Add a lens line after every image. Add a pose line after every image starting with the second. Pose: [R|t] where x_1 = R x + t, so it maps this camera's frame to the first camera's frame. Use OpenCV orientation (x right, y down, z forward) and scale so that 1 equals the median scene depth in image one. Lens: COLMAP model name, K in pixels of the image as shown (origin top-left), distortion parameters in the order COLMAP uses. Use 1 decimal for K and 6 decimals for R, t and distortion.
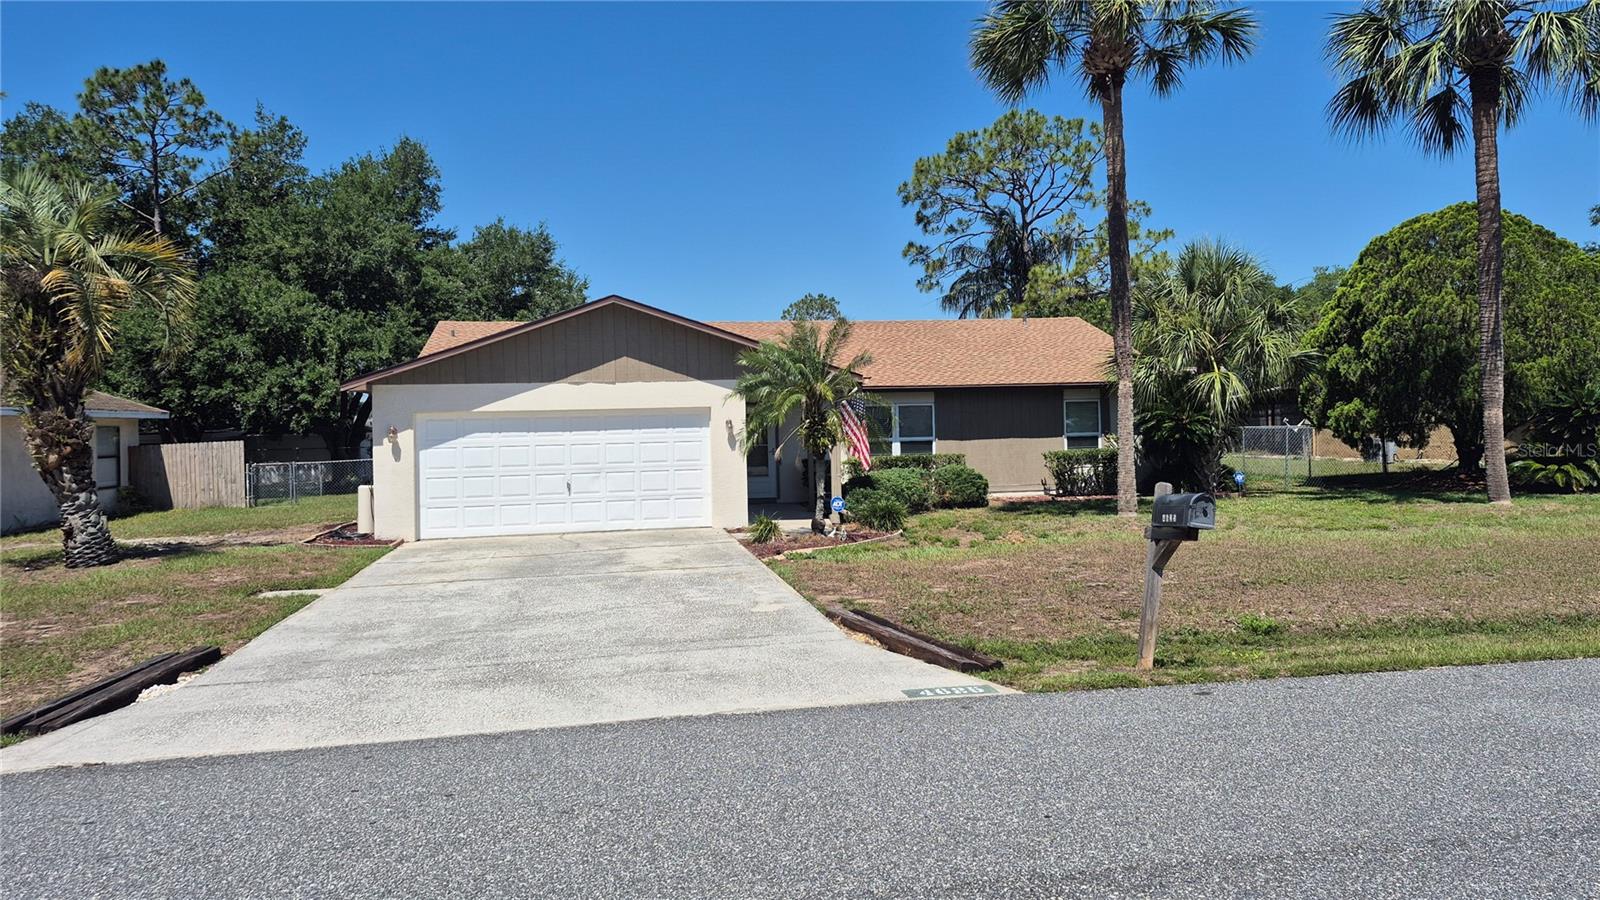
lens RADIAL K [[1128.3, 0, 825.0], [0, 1128.3, 431.0], [0, 0, 1]] dist [0.081065, -0.098772]
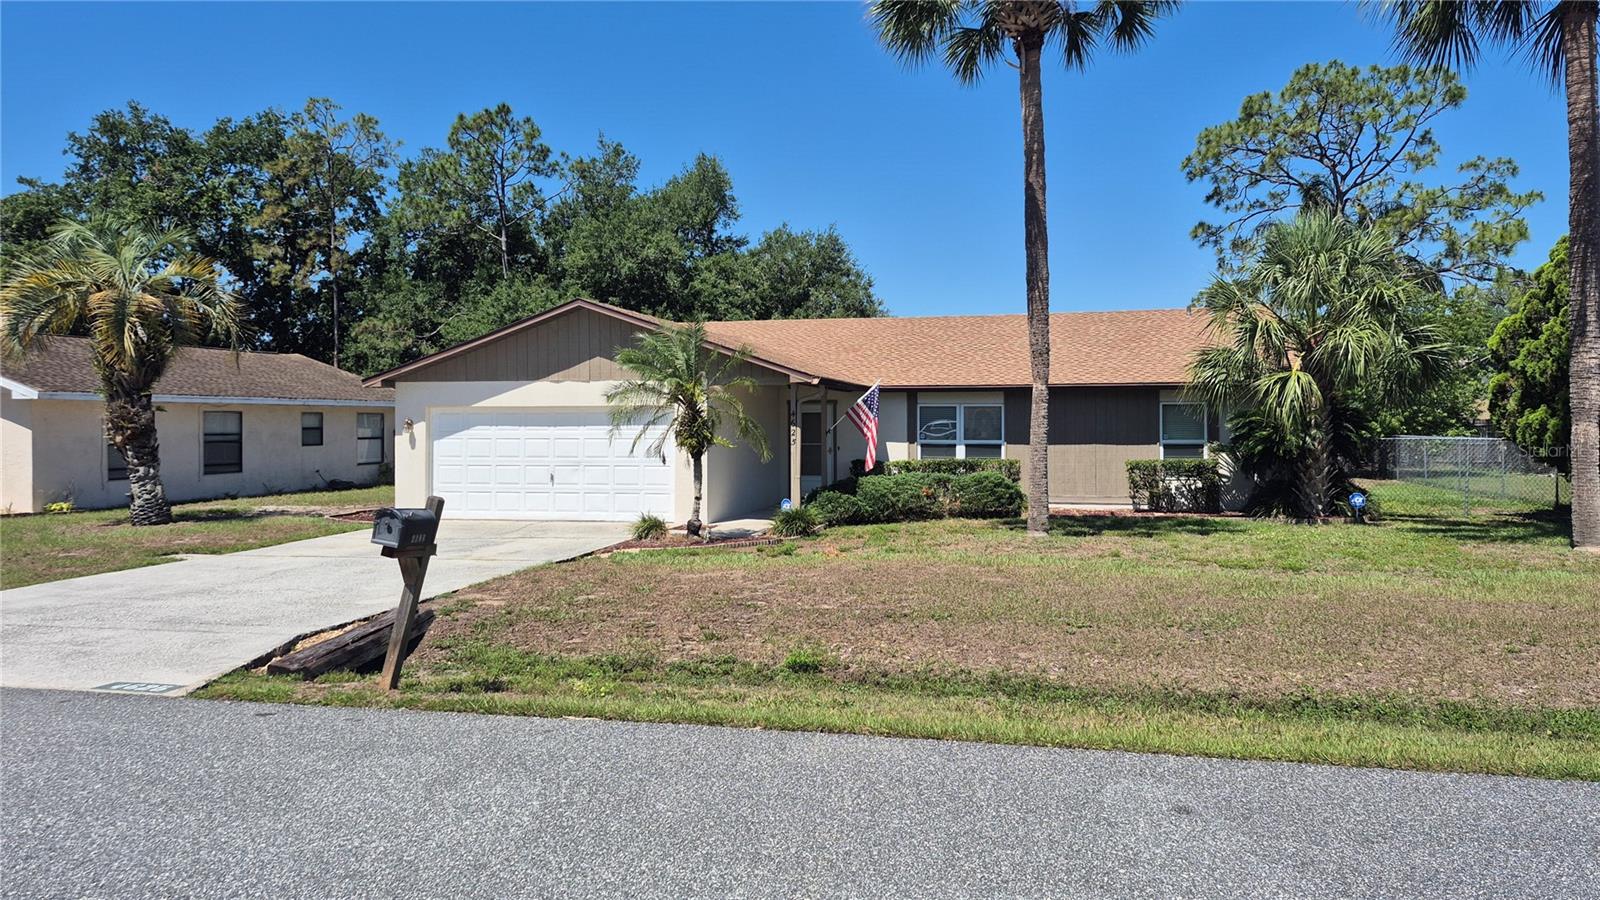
lens RADIAL K [[1128.3, 0, 815.0], [0, 1128.3, 439.1], [0, 0, 1]] dist [0.081065, -0.098772]
pose [[0.913175, 0.026554, -0.406701, 0.330307], [-0.021005, 0.999615, 0.018102, -0.009272], [0.407025, -0.007987, 0.913382, 0.088092]]
